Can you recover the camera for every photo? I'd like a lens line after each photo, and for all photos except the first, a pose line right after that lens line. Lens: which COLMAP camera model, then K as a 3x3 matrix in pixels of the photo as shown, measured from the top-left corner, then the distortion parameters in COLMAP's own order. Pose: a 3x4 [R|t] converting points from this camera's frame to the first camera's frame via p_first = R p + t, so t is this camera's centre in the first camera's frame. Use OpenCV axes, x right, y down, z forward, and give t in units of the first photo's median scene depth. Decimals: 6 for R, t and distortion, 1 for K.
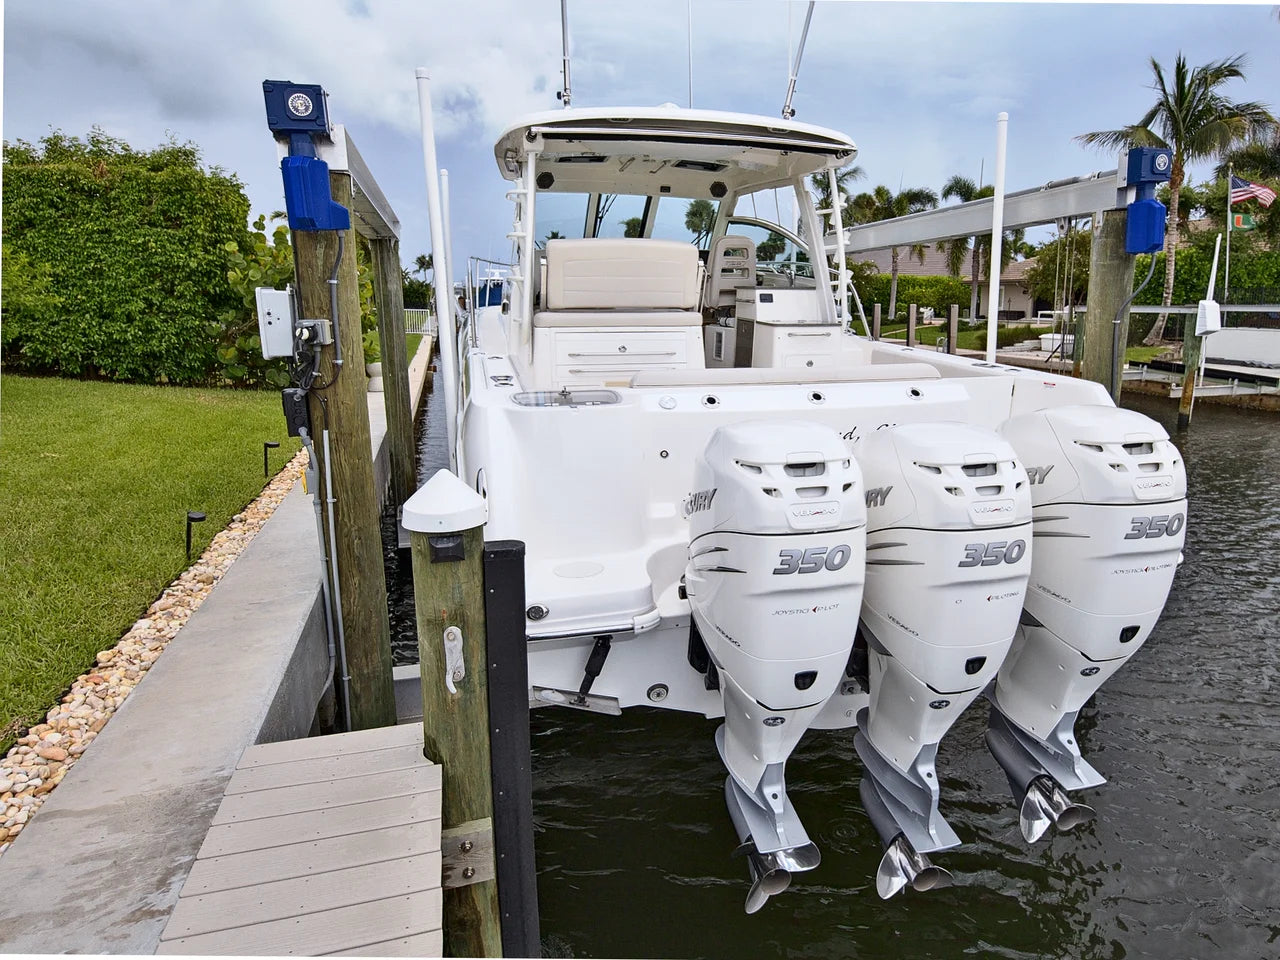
lens RADIAL K [[755.0, 0, 653.5], [0, 755.0, 499.0], [0, 0, 1]] dist [0.022148, -0.011241]
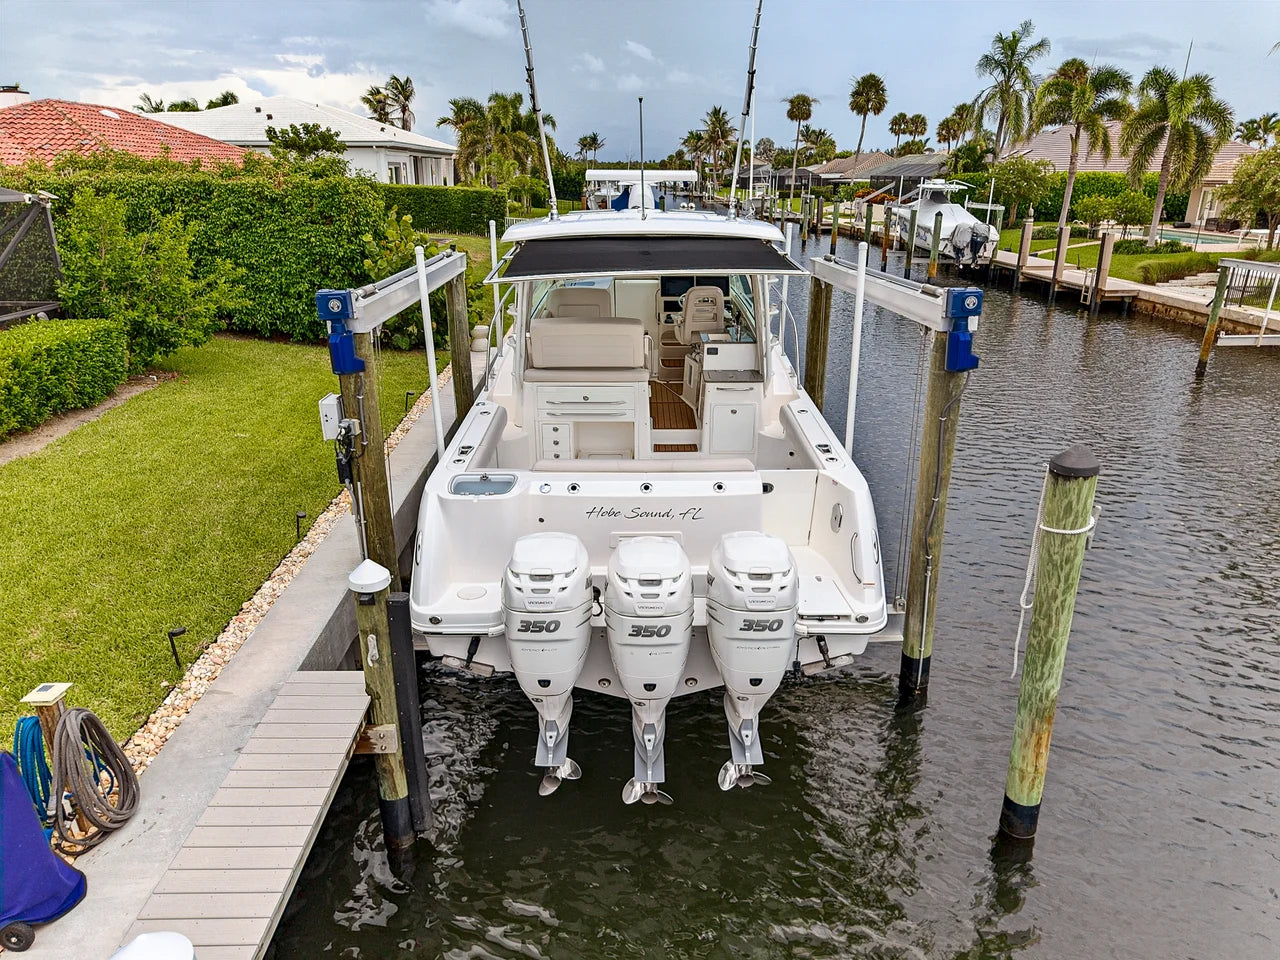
lens RADIAL K [[859.4, 0, 639.1], [0, 859.4, 478.2], [0, 0, 1]] dist [0.007046, -0.006629]
pose [[0.956147, 0.094316, -0.277284, 0.613686], [-0.048421, 0.984608, 0.167938, -0.401249], [0.288855, -0.147148, 0.945997, -0.551770]]
